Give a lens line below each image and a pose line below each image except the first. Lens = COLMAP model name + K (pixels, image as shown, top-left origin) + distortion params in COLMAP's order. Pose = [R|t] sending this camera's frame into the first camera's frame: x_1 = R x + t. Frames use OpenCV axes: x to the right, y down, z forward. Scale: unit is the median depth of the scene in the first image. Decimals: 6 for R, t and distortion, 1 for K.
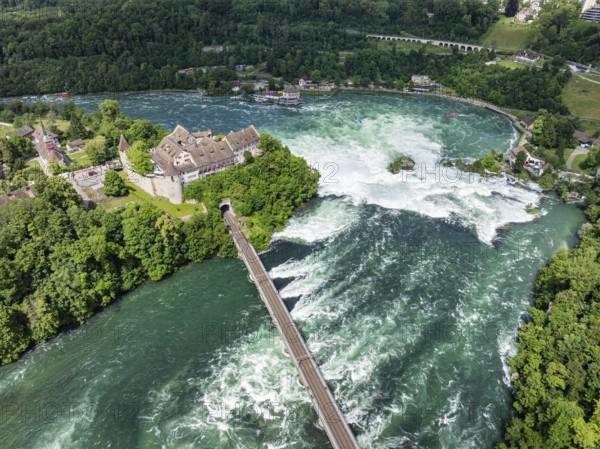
lens RADIAL K [[420.9, 0, 298.6], [0, 420.9, 223.8], [0, 0, 1]] dist [-0.042792, 0.019187]
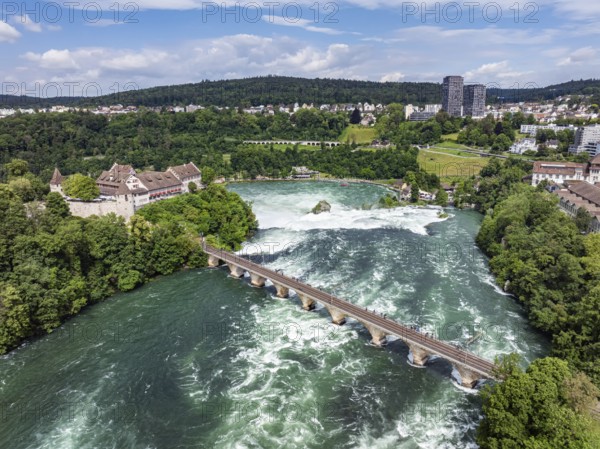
lens RADIAL K [[420.9, 0, 300.5], [0, 420.9, 225.3], [0, 0, 1]] dist [-0.042792, 0.019187]
pose [[0.938937, -0.092475, 0.331429, -0.117515], [0.190444, 0.941889, -0.276723, 0.134754], [-0.286579, 0.322944, 0.901986, 0.026766]]
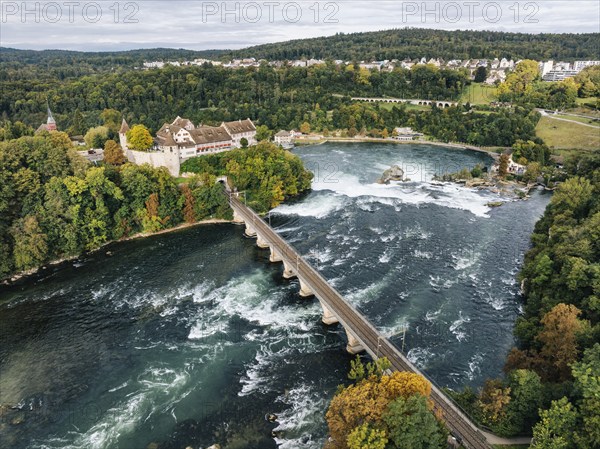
lens RADIAL K [[420.9, 0, 298.4], [0, 420.9, 223.3], [0, 0, 1]] dist [-0.042792, 0.019187]
pose [[0.999629, -0.007052, 0.026326, -0.008403], [0.012597, 0.976124, -0.216847, 0.139084], [-0.024168, 0.217098, 0.975851, 0.014281]]
